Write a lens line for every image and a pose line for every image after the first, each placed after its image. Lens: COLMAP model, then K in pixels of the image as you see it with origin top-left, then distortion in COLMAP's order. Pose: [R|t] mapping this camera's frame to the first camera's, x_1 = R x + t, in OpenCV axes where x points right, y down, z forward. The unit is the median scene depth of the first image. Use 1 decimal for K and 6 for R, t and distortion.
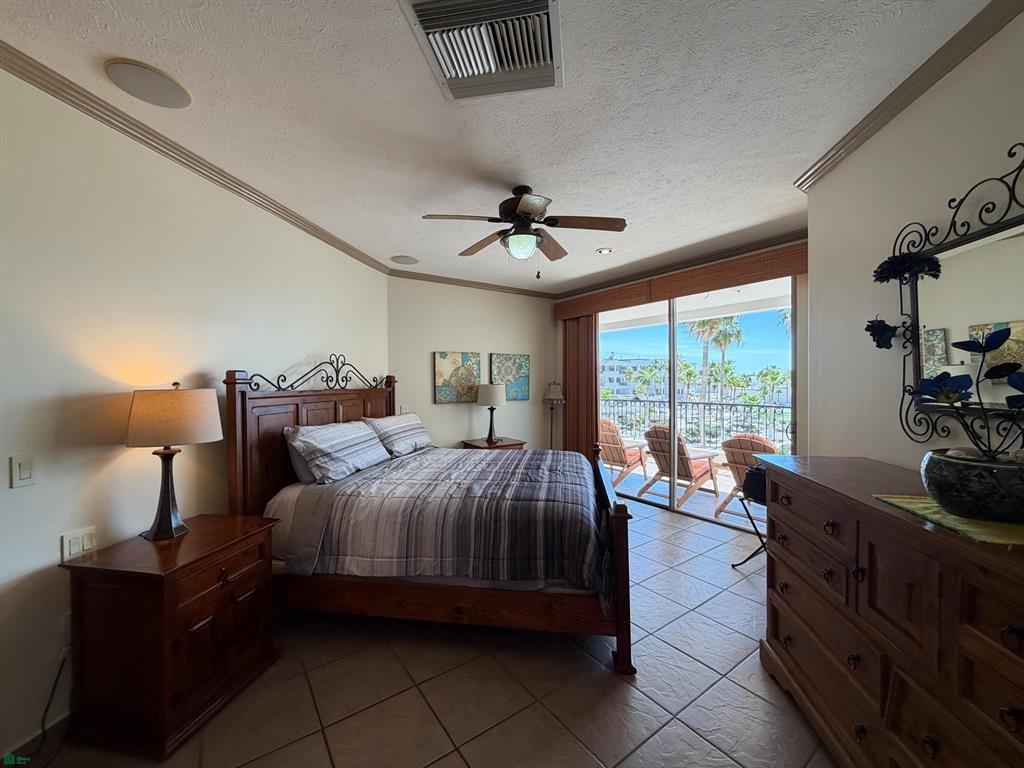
lens RADIAL K [[408.9, 0, 507.7], [0, 408.9, 384.4], [0, 0, 1]] dist [-0.001083, 0.000289]
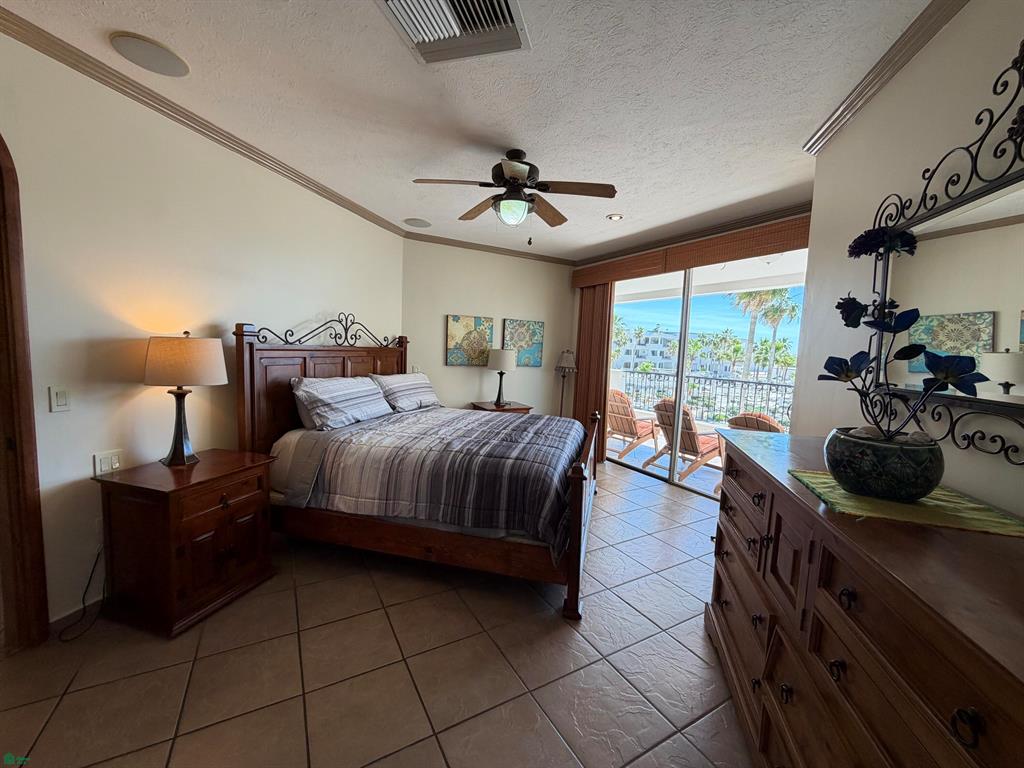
lens RADIAL K [[408.9, 0, 507.7], [0, 408.9, 384.4], [0, 0, 1]] dist [-0.001083, 0.000289]
pose [[0.994017, 0.055572, -0.094035, 0.132931], [-0.047854, 0.995447, 0.082428, 0.003817], [0.098188, -0.077435, 0.992151, -0.034489]]
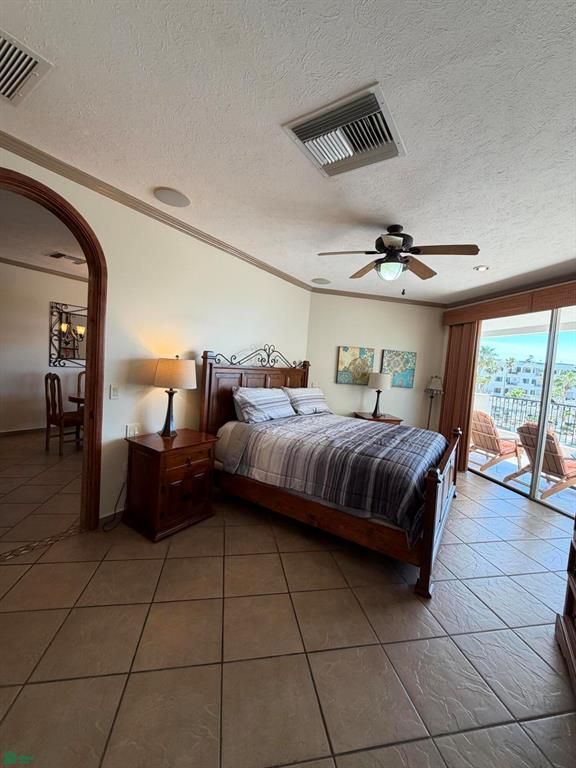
lens RADIAL K [[306.7, 0, 287.3], [0, 306.7, 381.0], [0, 0, 1]] dist [-0.001083, 0.000289]
pose [[0.910305, 0.097580, -0.402272, 0.157453], [-0.083555, 0.995129, 0.052312, -0.002909], [0.405418, -0.014008, 0.914024, -0.057305]]
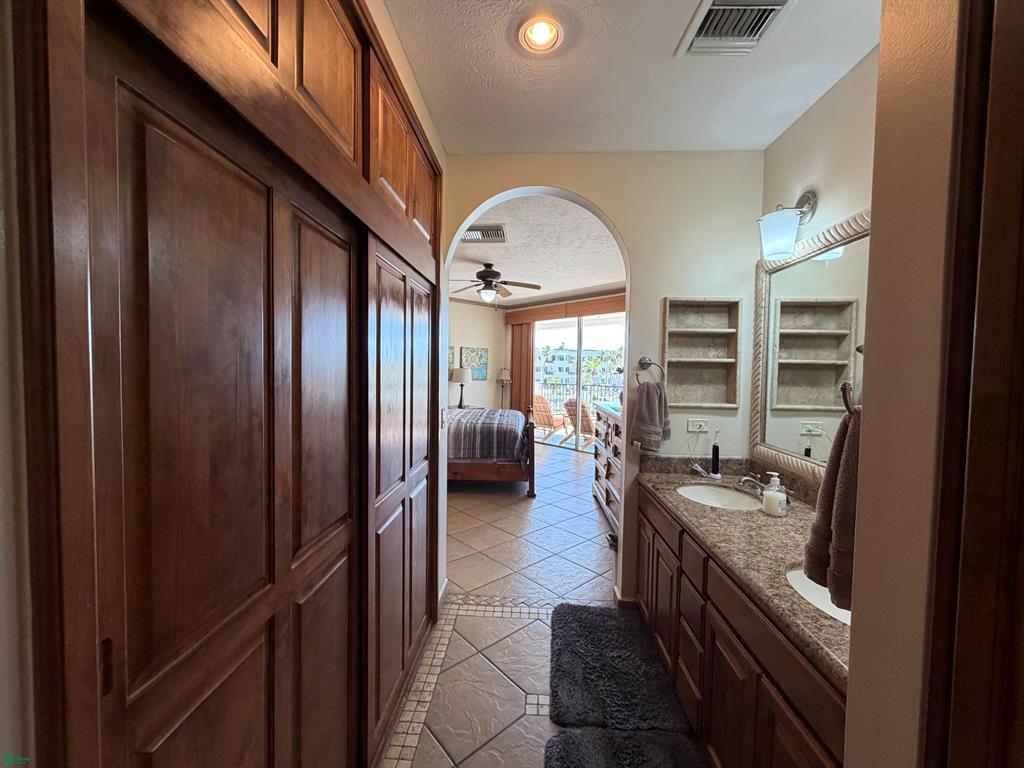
lens RADIAL K [[408.9, 0, 507.7], [0, 408.9, 384.4], [0, 0, 1]] dist [-0.001083, 0.000289]
pose [[0.993088, 0.016932, 0.116146, -0.082052], [-0.020427, 0.999372, 0.028968, 0.019598], [-0.115583, -0.031140, 0.992810, -0.853805]]
